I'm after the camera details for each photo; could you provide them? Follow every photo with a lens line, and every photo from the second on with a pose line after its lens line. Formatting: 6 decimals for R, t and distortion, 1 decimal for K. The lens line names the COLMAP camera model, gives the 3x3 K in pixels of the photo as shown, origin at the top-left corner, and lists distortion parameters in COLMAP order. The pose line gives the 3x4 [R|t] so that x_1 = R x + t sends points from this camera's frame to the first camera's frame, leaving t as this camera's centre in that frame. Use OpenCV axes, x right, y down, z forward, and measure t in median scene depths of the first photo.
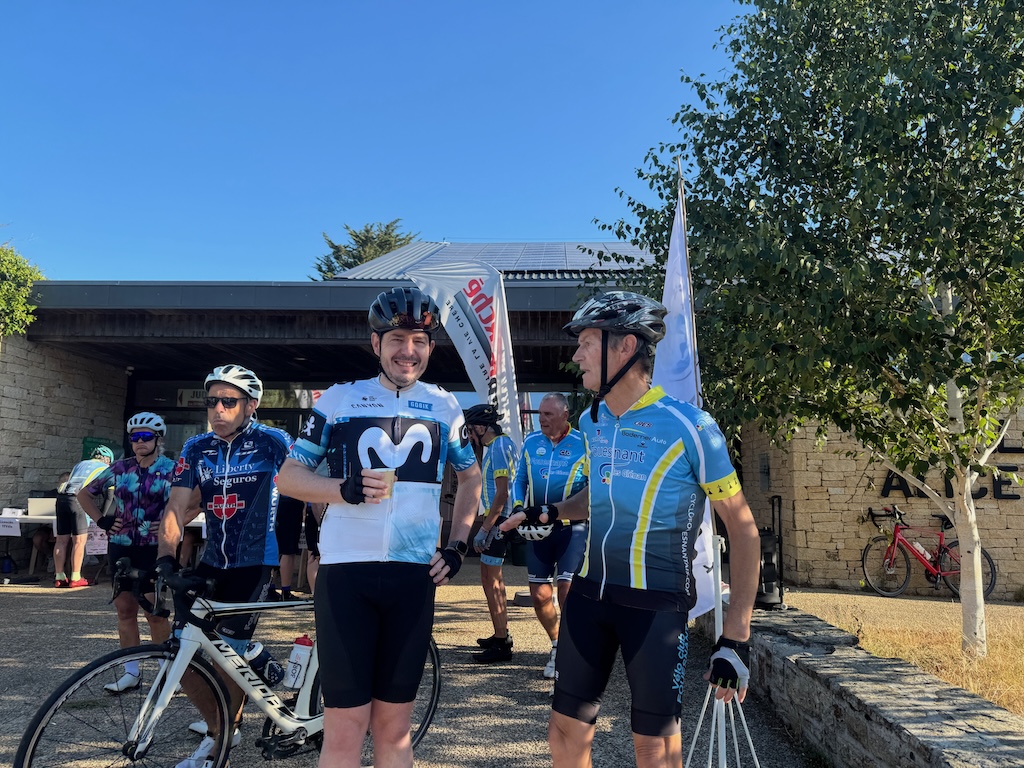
lens RADIAL K [[737.2, 0, 512.0], [0, 737.2, 384.0], [0, 0, 1]] dist [0.091176, -0.096670]
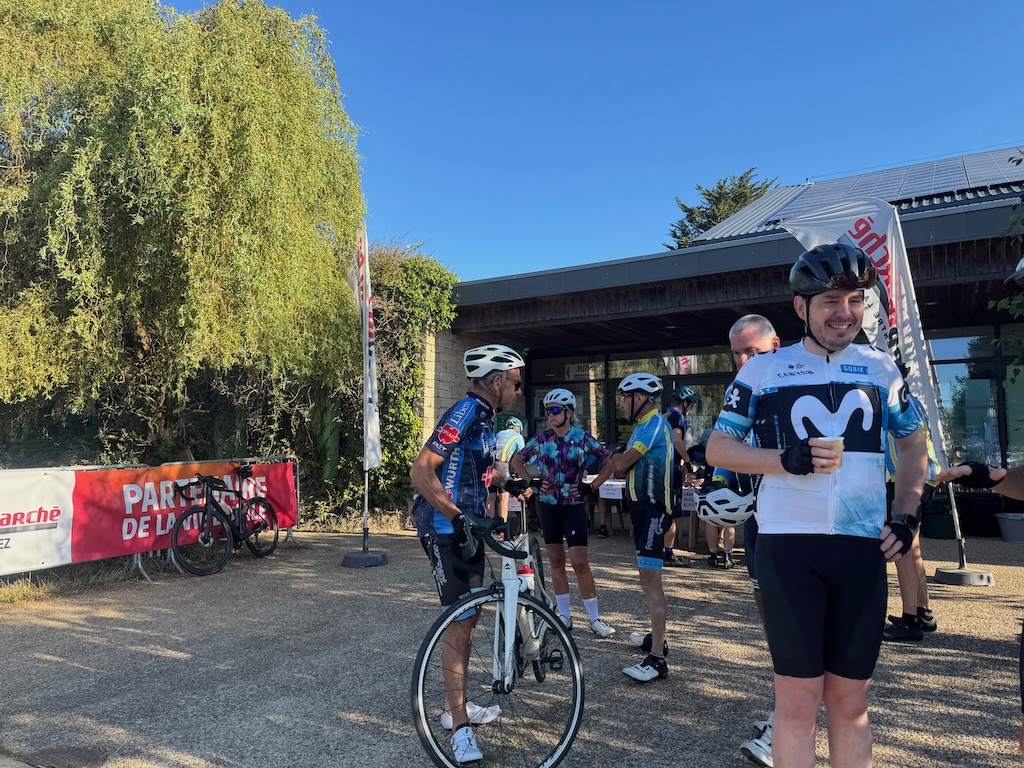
lens RADIAL K [[729.5, 0, 512.3], [0, 729.5, 387.6], [0, 0, 1]] dist [0.137686, -0.156558]
pose [[0.885875, -0.055228, -0.460626, -0.020099], [0.079922, 0.996212, 0.034264, -0.003865], [0.456988, -0.067168, 0.886933, -0.007566]]
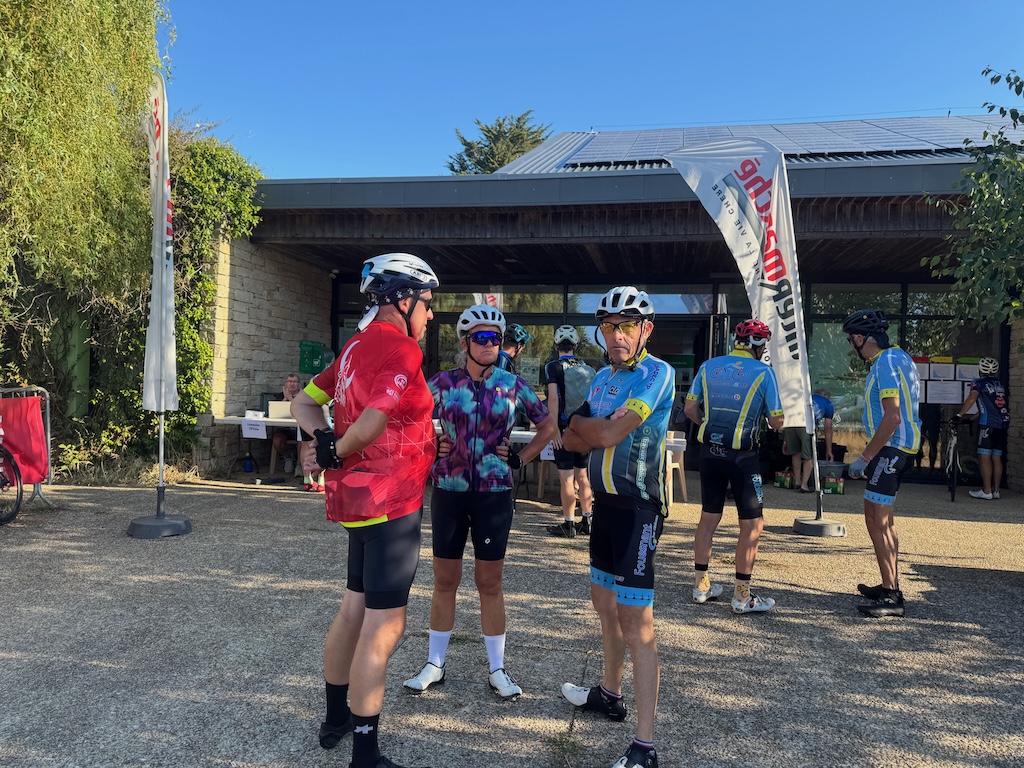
lens RADIAL K [[731.8, 0, 518.2], [0, 731.8, 389.9], [0, 0, 1]] dist [0.096461, -0.157917]
pose [[0.990120, 0.015982, -0.139311, -0.164019], [0.003769, 0.990091, 0.140377, -0.001913], [0.140174, -0.139516, 0.980248, 0.071005]]
